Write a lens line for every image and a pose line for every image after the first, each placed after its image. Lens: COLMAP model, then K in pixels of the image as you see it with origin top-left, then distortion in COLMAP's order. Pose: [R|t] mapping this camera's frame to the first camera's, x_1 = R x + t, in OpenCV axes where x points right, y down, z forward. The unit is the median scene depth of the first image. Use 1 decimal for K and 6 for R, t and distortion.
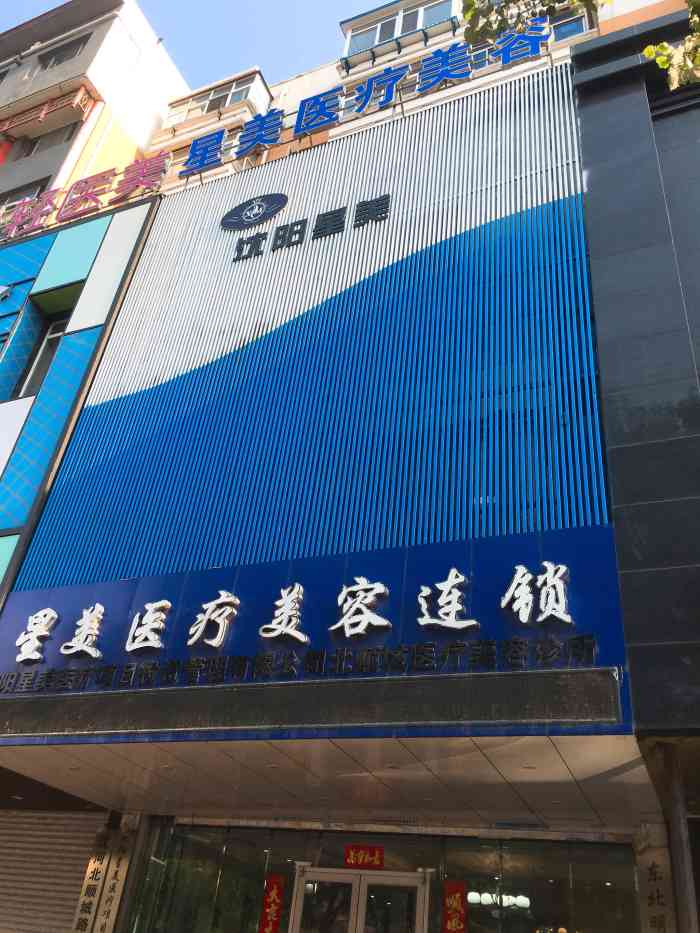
lens RADIAL K [[795.5, 0, 371.0], [0, 795.5, 456.9], [0, 0, 1]] dist [0.035156, -0.046164]
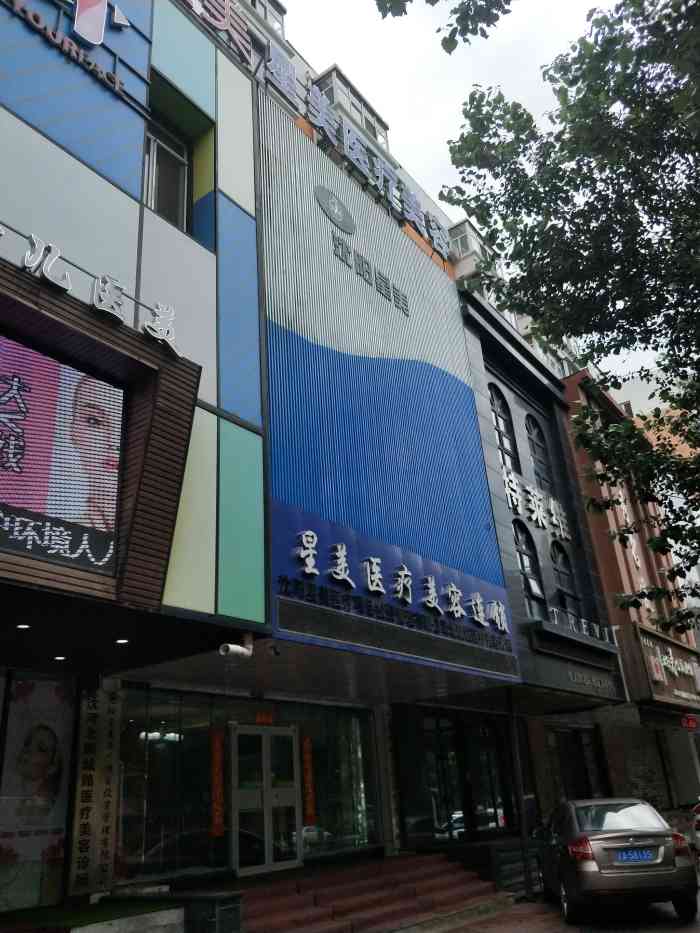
lens RADIAL K [[743.9, 0, 350.0], [0, 743.9, 459.2], [0, 0, 1]] dist [0.001711, -0.030367]
pose [[0.204400, 0.300423, 0.931647, -1.583070], [-0.481929, 0.859291, -0.171357, 0.285799], [-0.852036, -0.413963, 0.320421, 0.712626]]
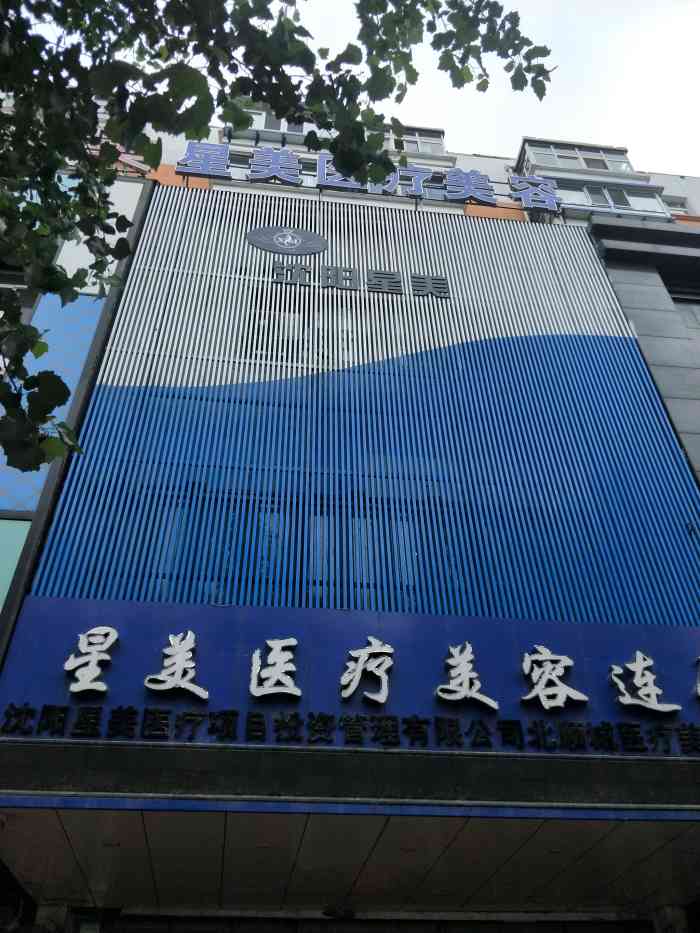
lens RADIAL K [[743.9, 0, 350.1], [0, 743.9, 439.4], [0, 0, 1]] dist [0.001711, -0.030367]
pose [[0.856120, 0.261455, 0.445758, -0.628669], [-0.201388, 0.963174, -0.178156, 0.106810], [-0.475922, 0.062752, 0.877246, 0.273111]]
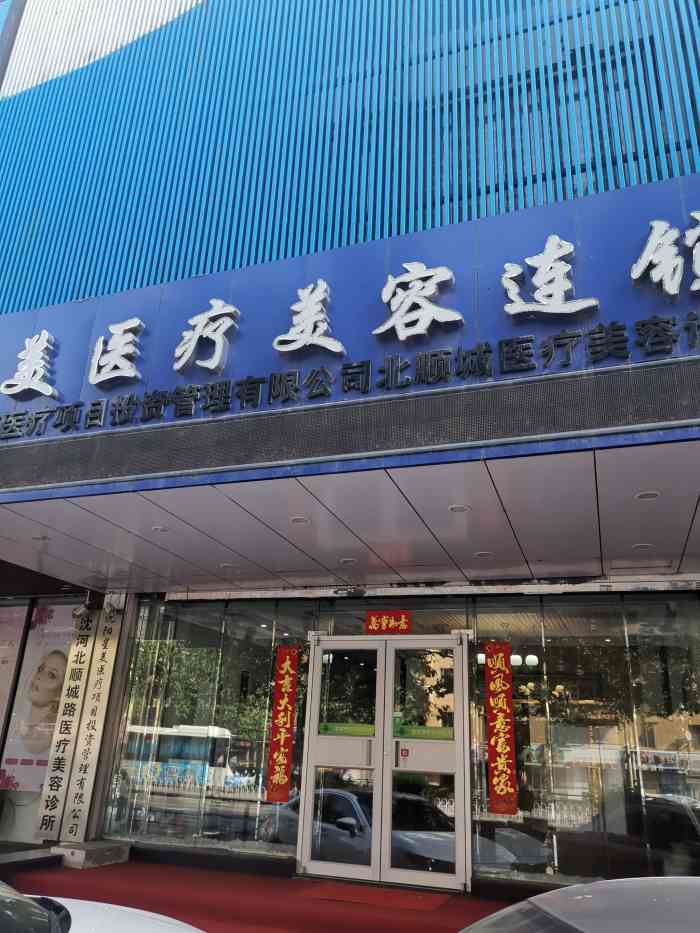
lens RADIAL K [[707.8, 0, 368.8], [0, 707.8, 458.8], [0, 0, 1]] dist [0.033992, -0.001270]
pose [[0.995975, -0.031941, 0.083749, -0.103297], [0.012485, 0.974680, 0.223254, 0.165030], [-0.088759, -0.221310, 0.971156, 0.310314]]
